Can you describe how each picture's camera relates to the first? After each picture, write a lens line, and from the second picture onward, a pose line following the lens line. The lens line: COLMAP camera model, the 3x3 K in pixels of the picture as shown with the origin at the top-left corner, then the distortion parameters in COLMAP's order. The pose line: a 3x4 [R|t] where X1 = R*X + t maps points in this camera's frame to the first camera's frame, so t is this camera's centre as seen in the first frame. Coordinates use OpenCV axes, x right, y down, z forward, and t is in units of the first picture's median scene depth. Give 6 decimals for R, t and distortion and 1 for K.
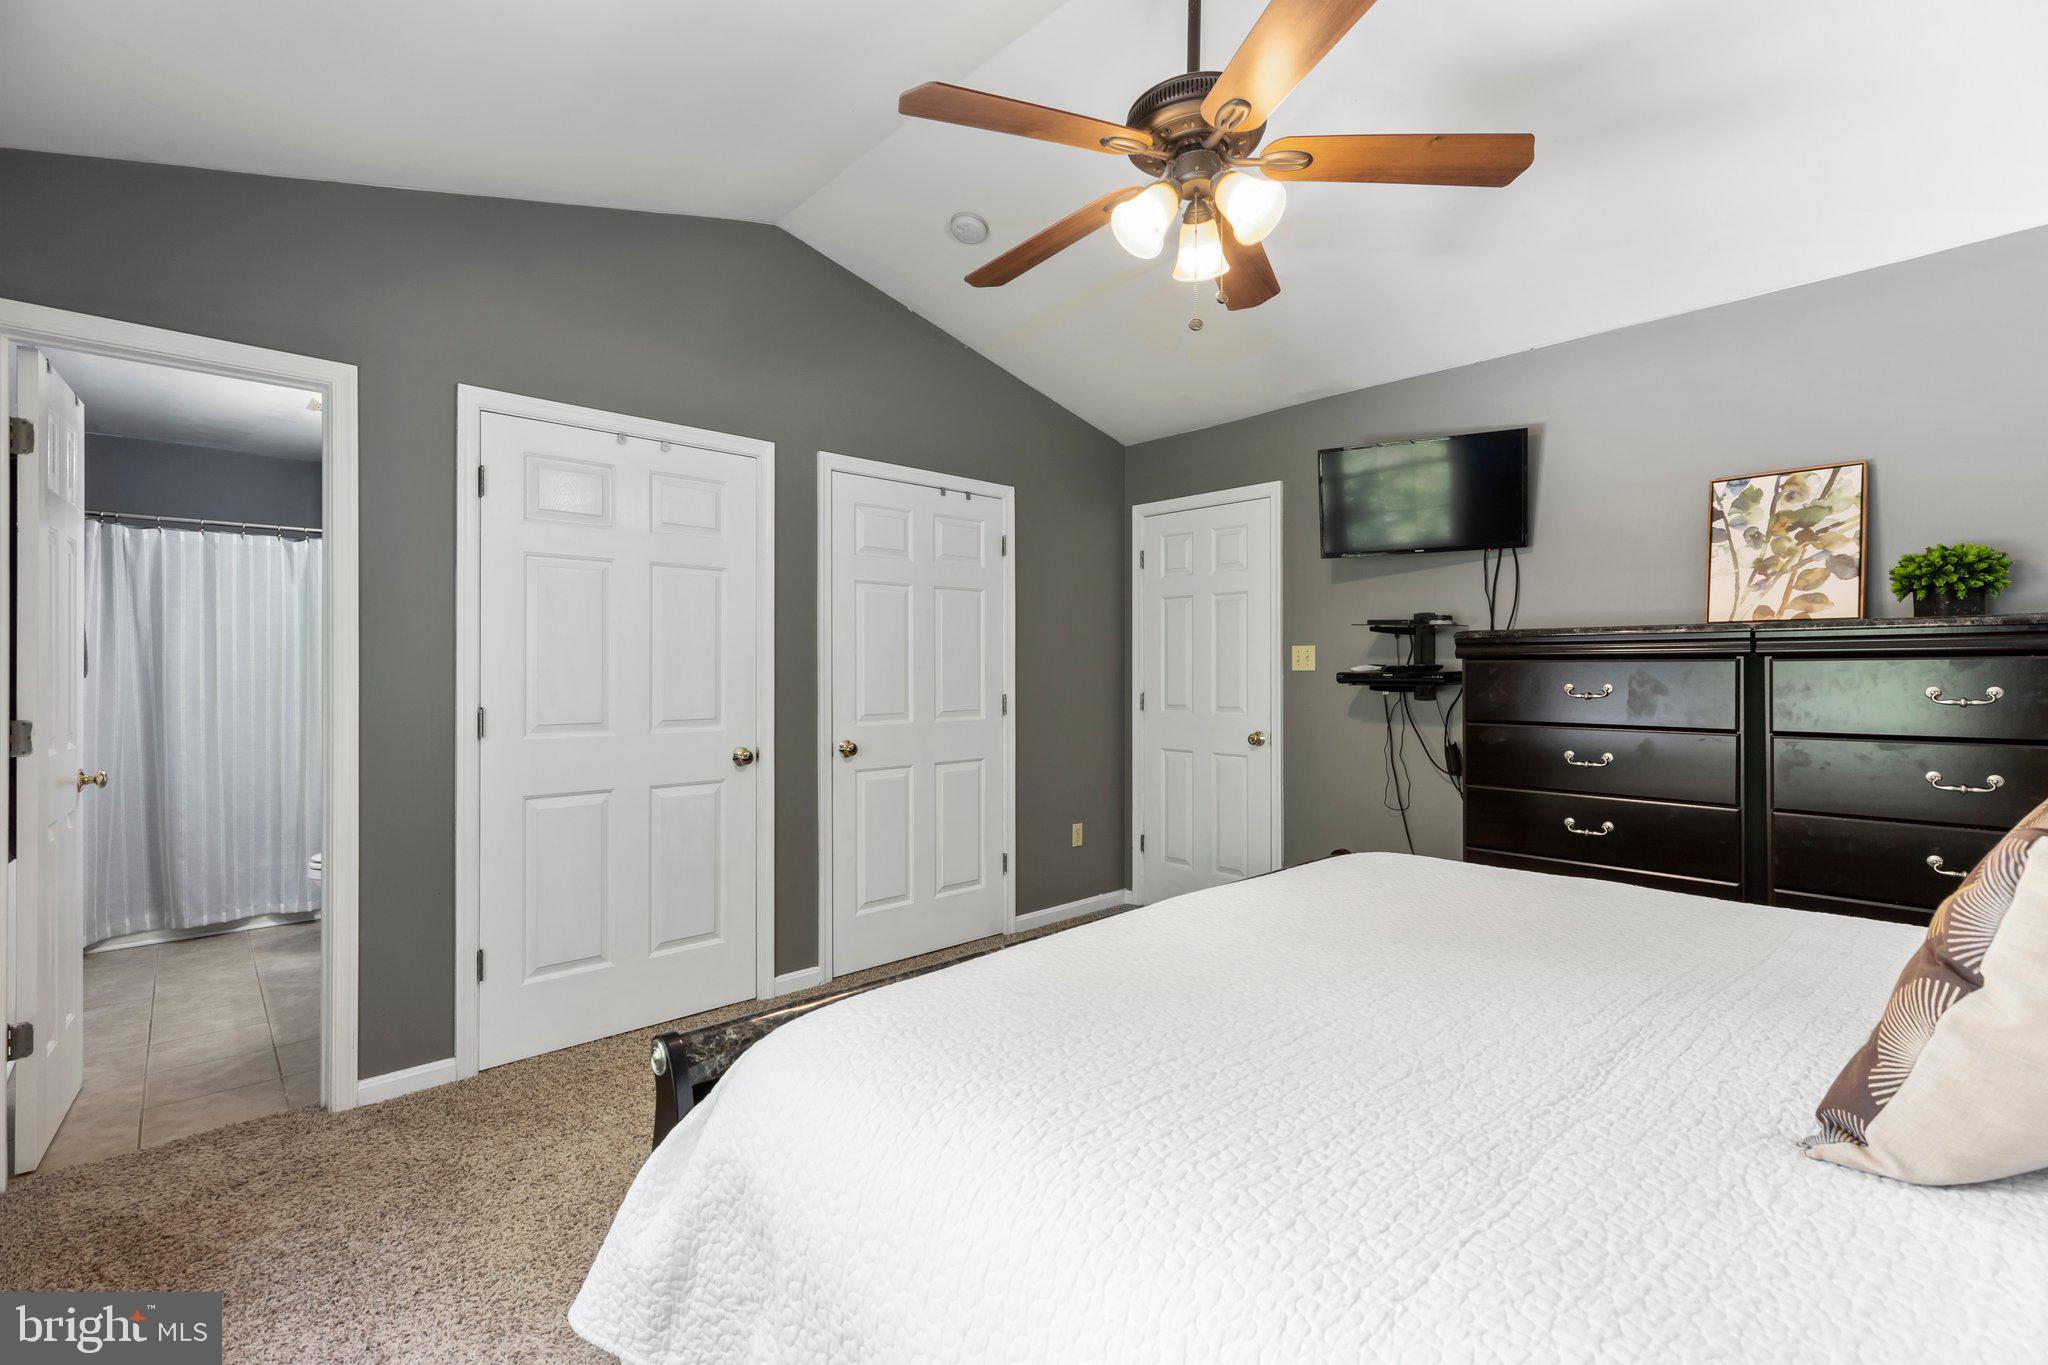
lens RADIAL K [[911.3, 0, 1026.6], [0, 911.3, 680.3], [0, 0, 1]] dist [0.005222, -0.000156]
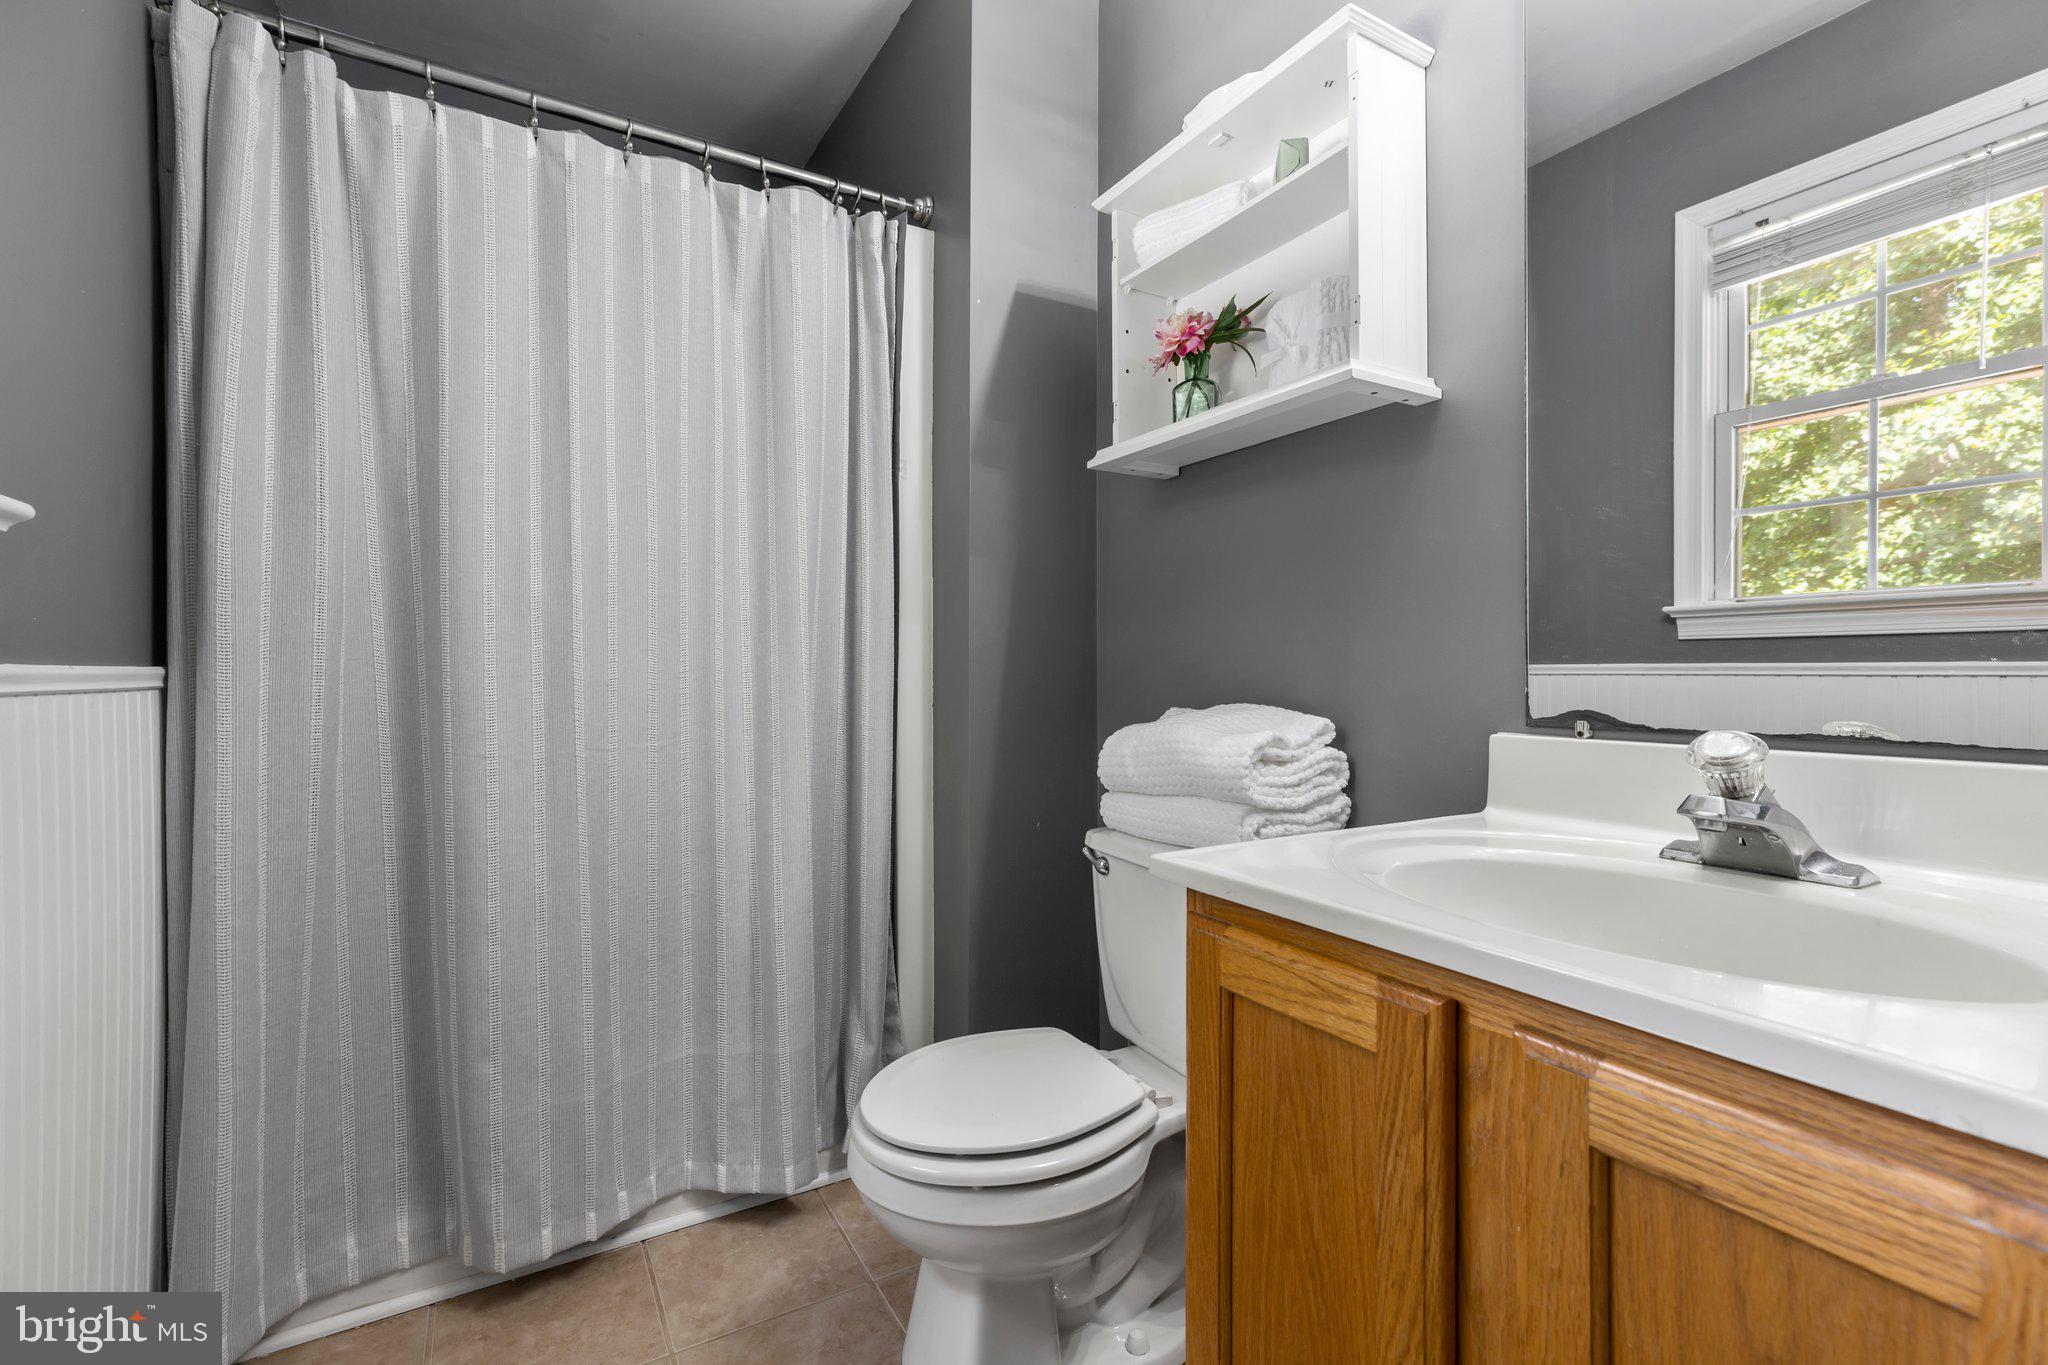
lens RADIAL K [[911.3, 0, 1025.3], [0, 911.3, 683.0], [0, 0, 1]] dist [0.005222, -0.000156]
pose [[0.974977, -0.001512, -0.222301, -0.641112], [0.001629, 0.999999, 0.000342, 0.054535], [0.222300, -0.000696, 0.974978, 0.701206]]
